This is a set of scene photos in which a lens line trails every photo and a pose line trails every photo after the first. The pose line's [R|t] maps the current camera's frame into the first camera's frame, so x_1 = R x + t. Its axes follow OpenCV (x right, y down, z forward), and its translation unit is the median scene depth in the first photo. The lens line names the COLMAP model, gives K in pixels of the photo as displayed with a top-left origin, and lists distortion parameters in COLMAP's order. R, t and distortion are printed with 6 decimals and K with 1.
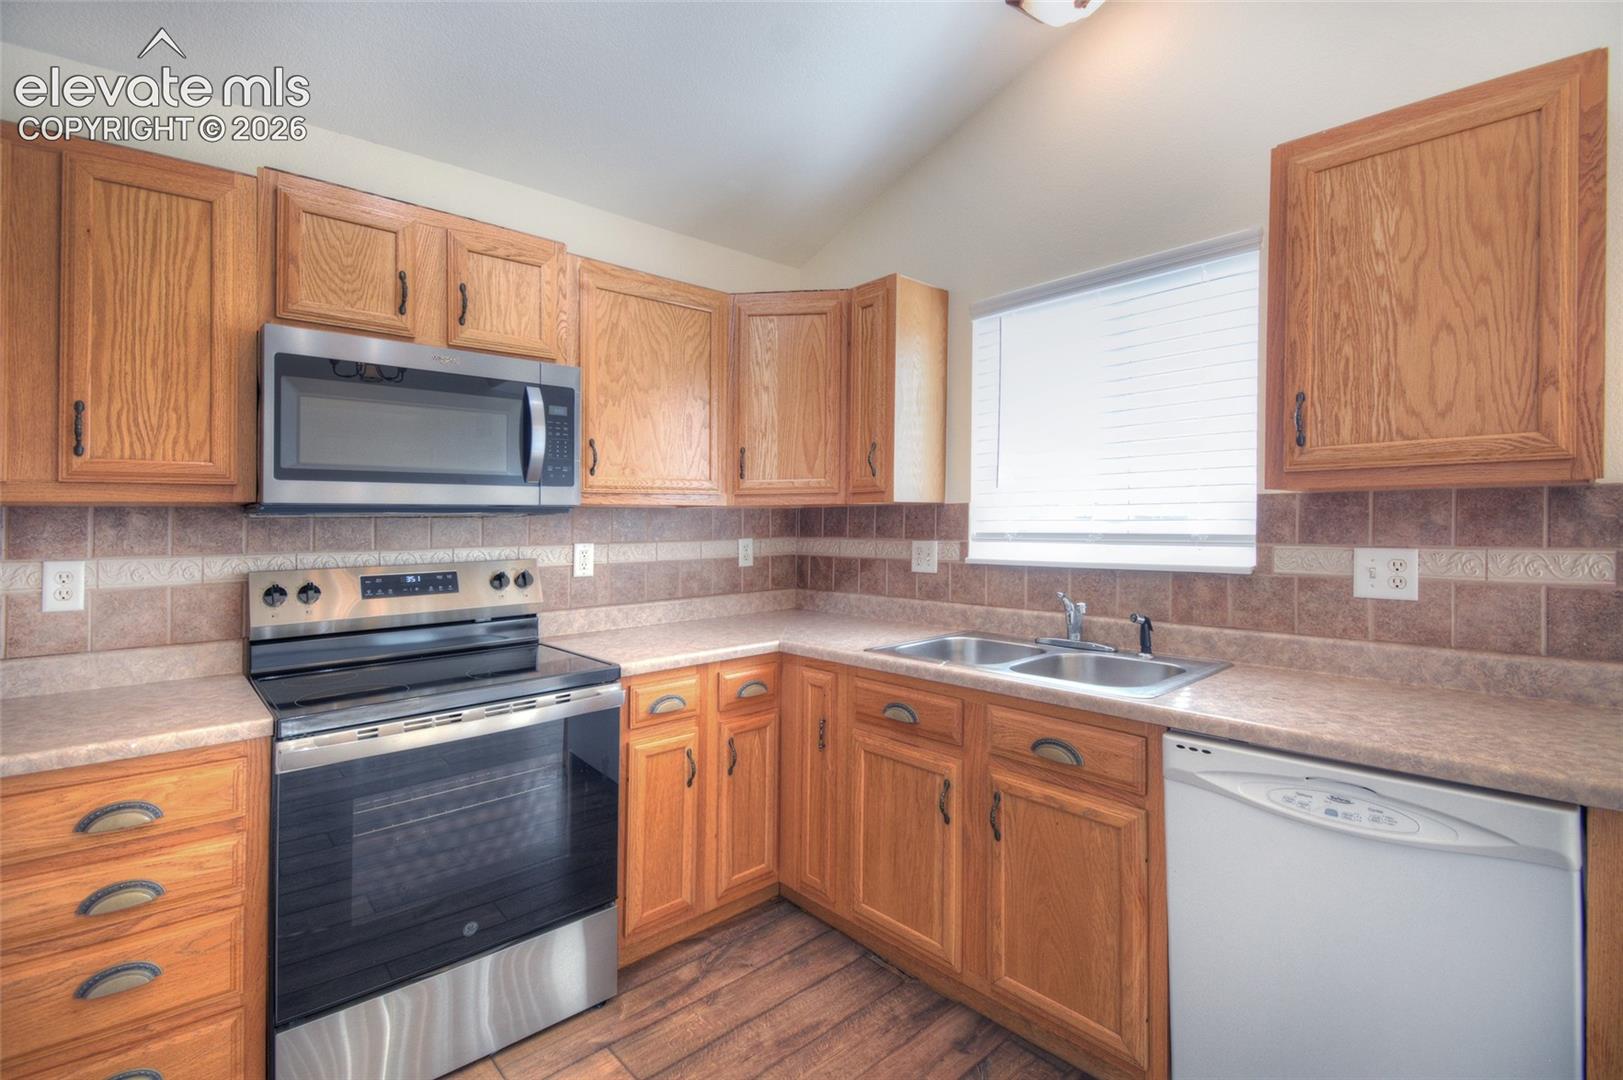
lens RADIAL K [[717.8, 0, 816.1], [0, 717.8, 534.6], [0, 0, 1]] dist [-0.006391, -0.009587]
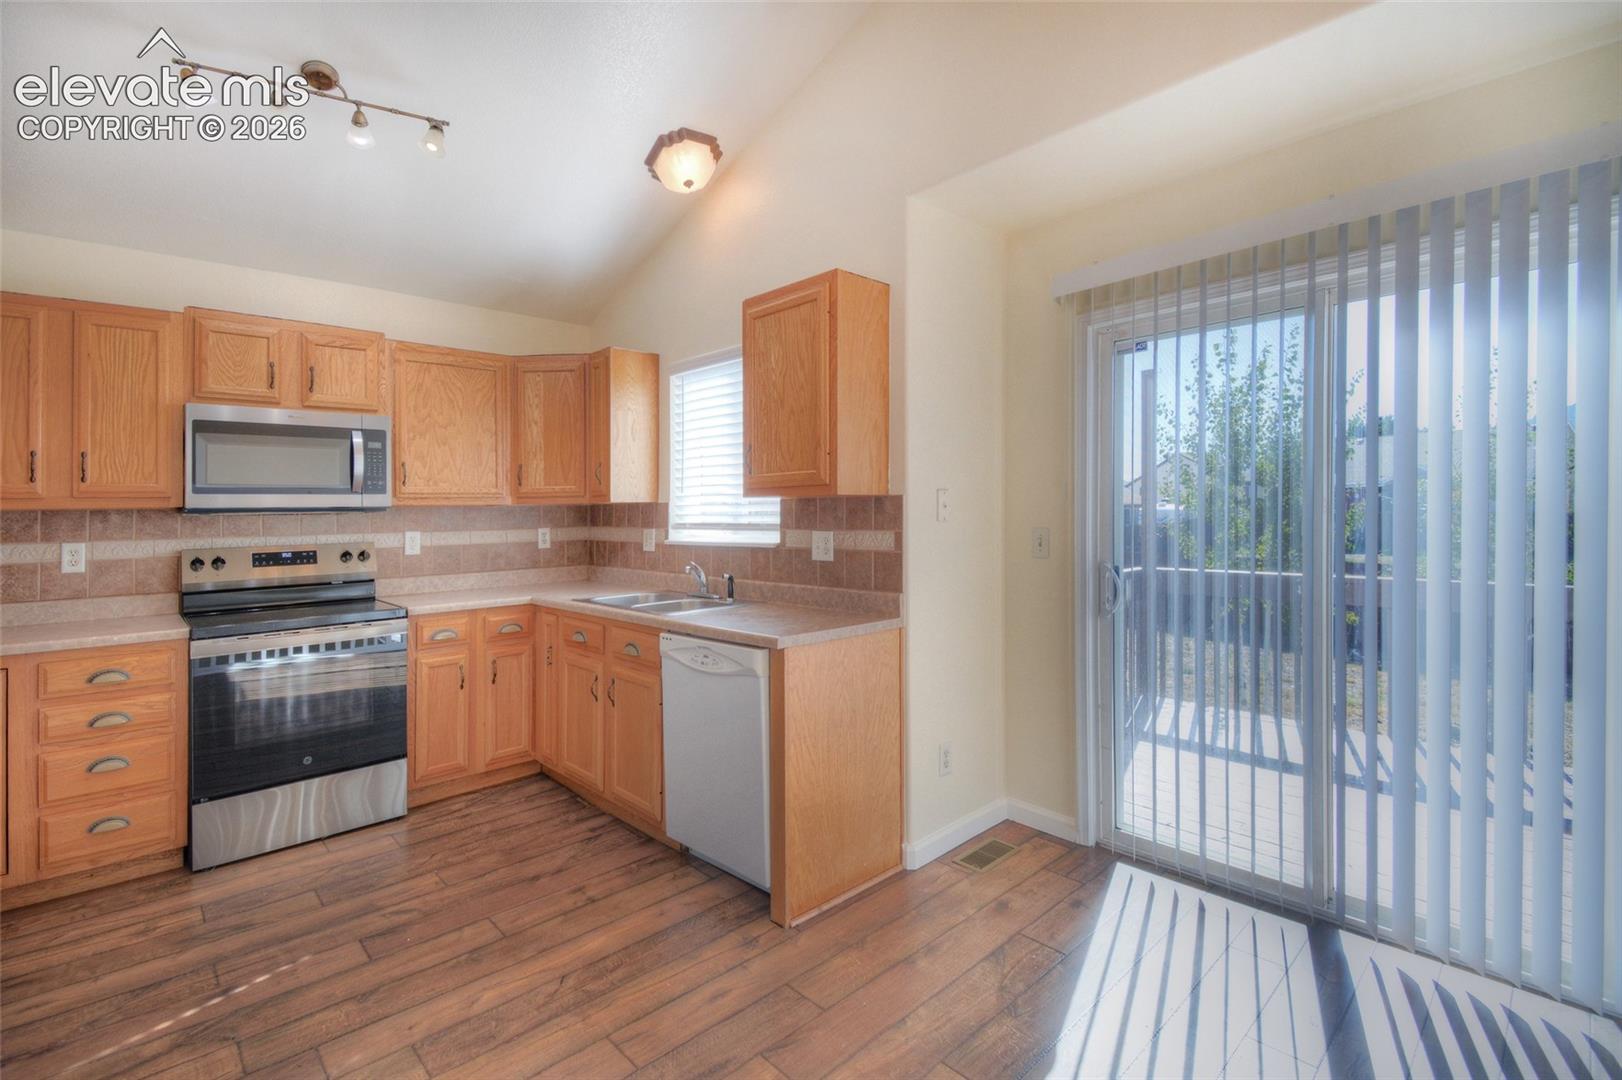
lens RADIAL K [[749.6, 0, 802.4], [0, 749.6, 526.3], [0, 0, 1]] dist [-0.045830, -0.000837]
pose [[0.999967, -0.004998, 0.006467, 0.553285], [0.004985, 0.999986, 0.001939, 0.003553], [-0.006476, -0.001907, 0.999977, -0.598040]]
